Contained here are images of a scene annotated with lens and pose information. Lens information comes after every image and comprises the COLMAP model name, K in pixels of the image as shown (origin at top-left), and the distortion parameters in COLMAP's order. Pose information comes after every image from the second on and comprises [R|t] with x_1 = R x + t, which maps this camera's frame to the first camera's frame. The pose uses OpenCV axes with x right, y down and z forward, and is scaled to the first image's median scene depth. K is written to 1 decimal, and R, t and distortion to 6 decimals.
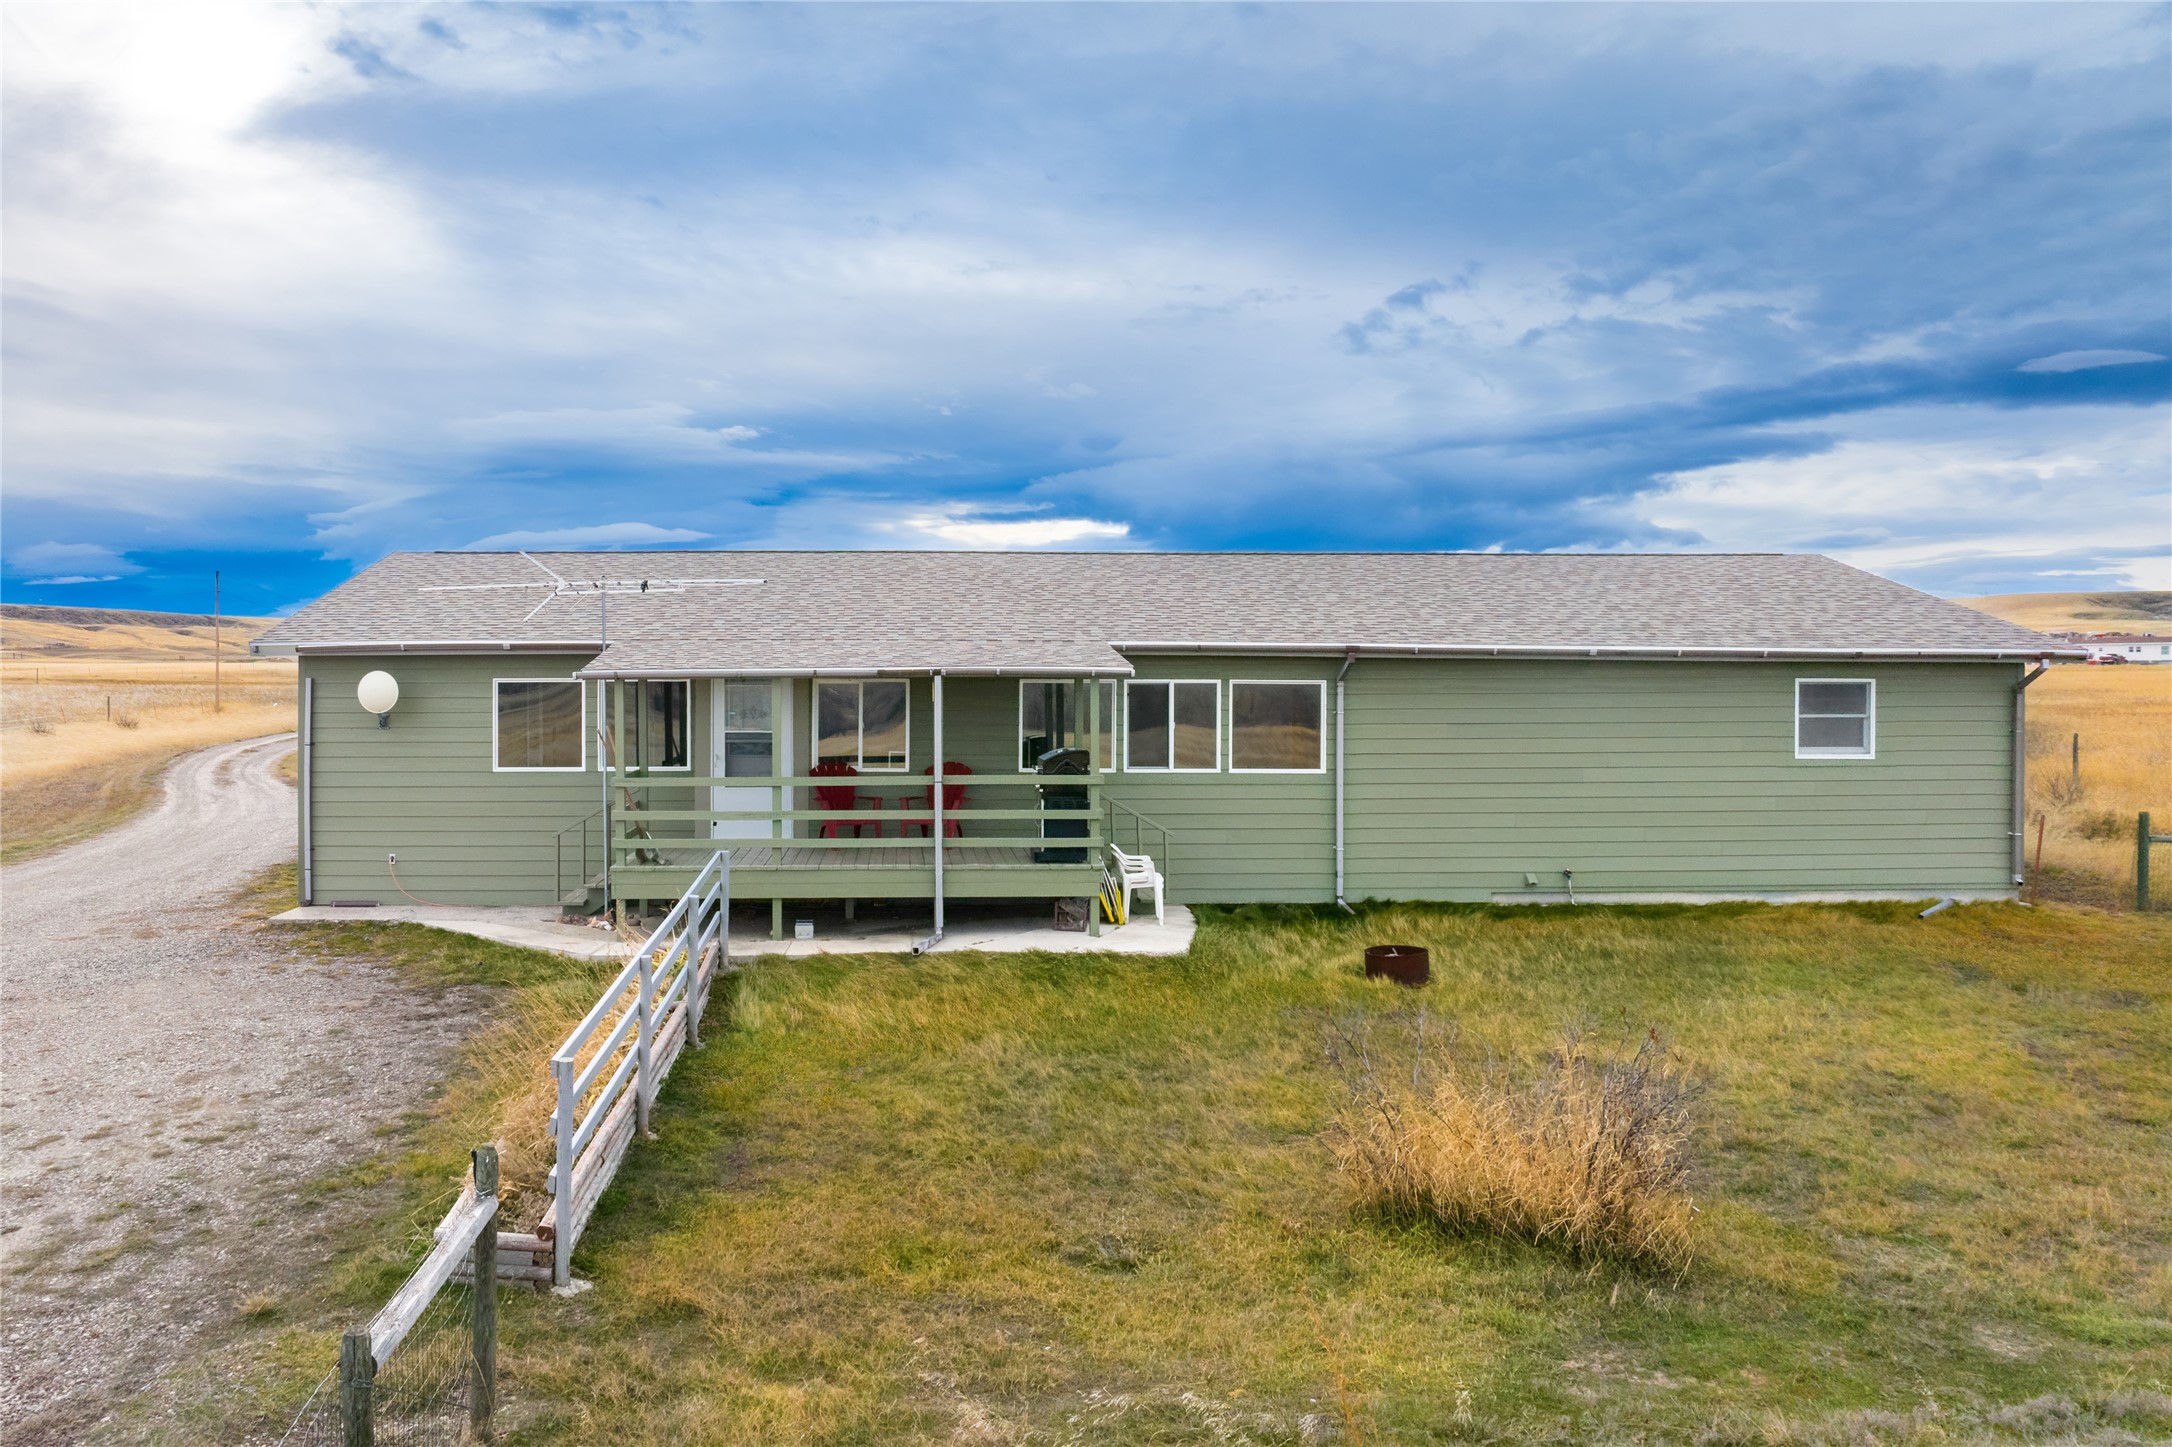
lens RADIAL K [[1542.4, 0, 1096.0], [0, 1542.4, 679.0], [0, 0, 1]] dist [-0.053679, 0.015653]
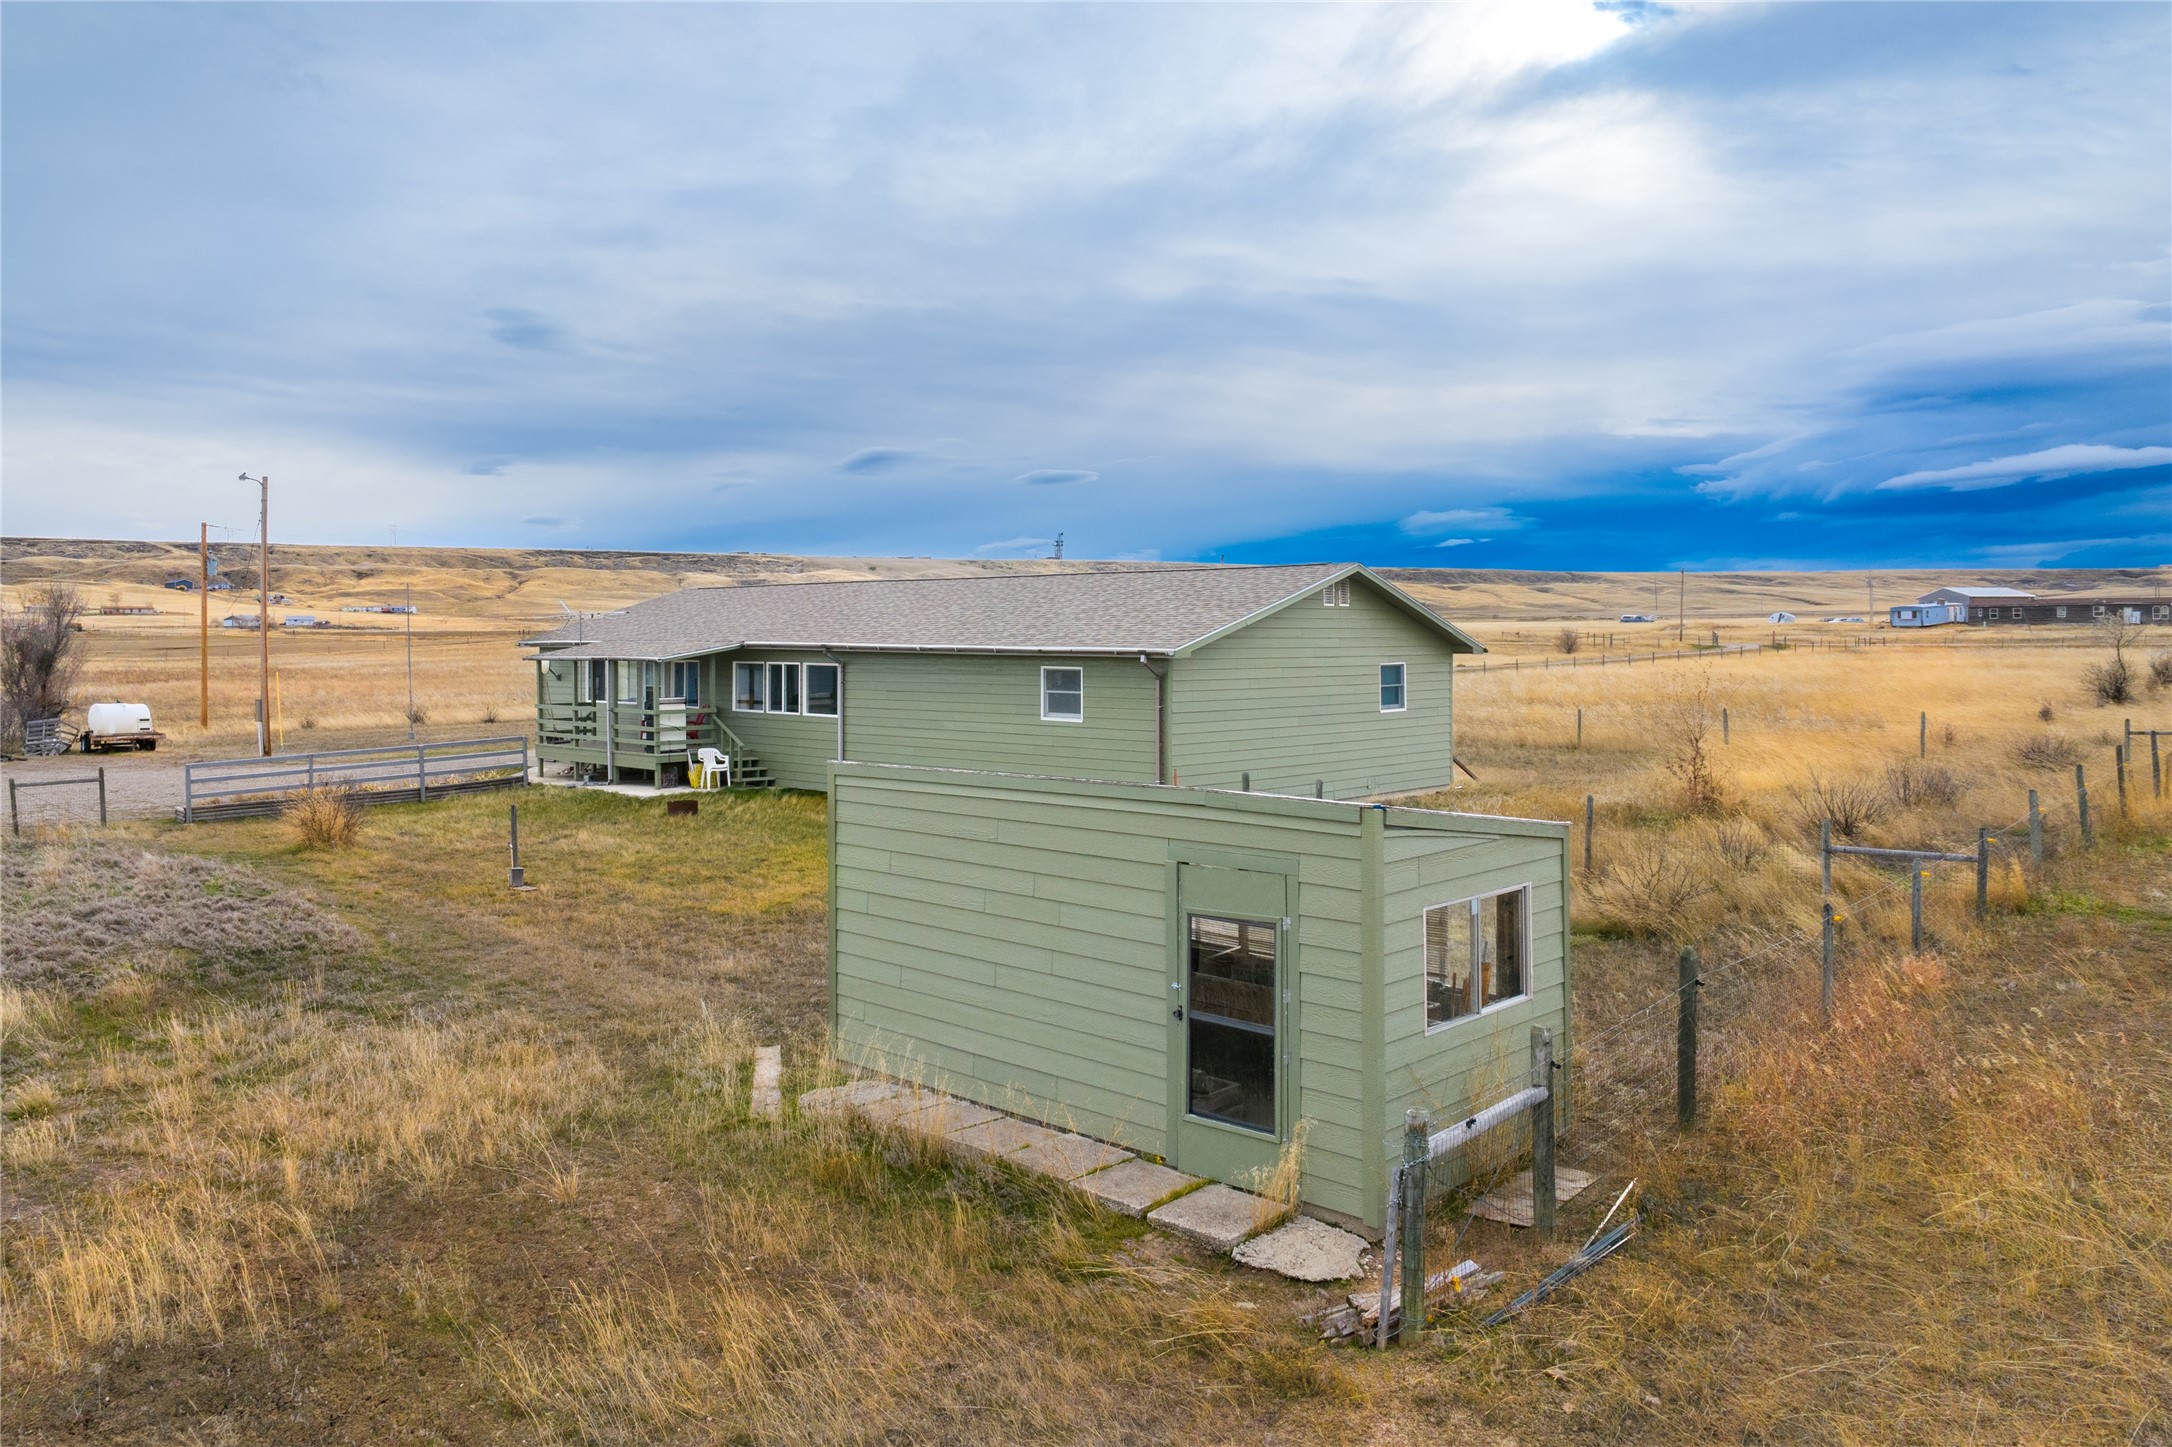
lens RADIAL K [[1638.7, 0, 1086.0], [0, 1638.7, 723.5], [0, 0, 1]] dist [-0.004817, 0.001913]
pose [[0.702087, 0.037842, -0.711085, 0.107906], [-0.000561, 0.998616, 0.052590, -0.001907], [0.712091, -0.036523, 0.701136, -0.005811]]
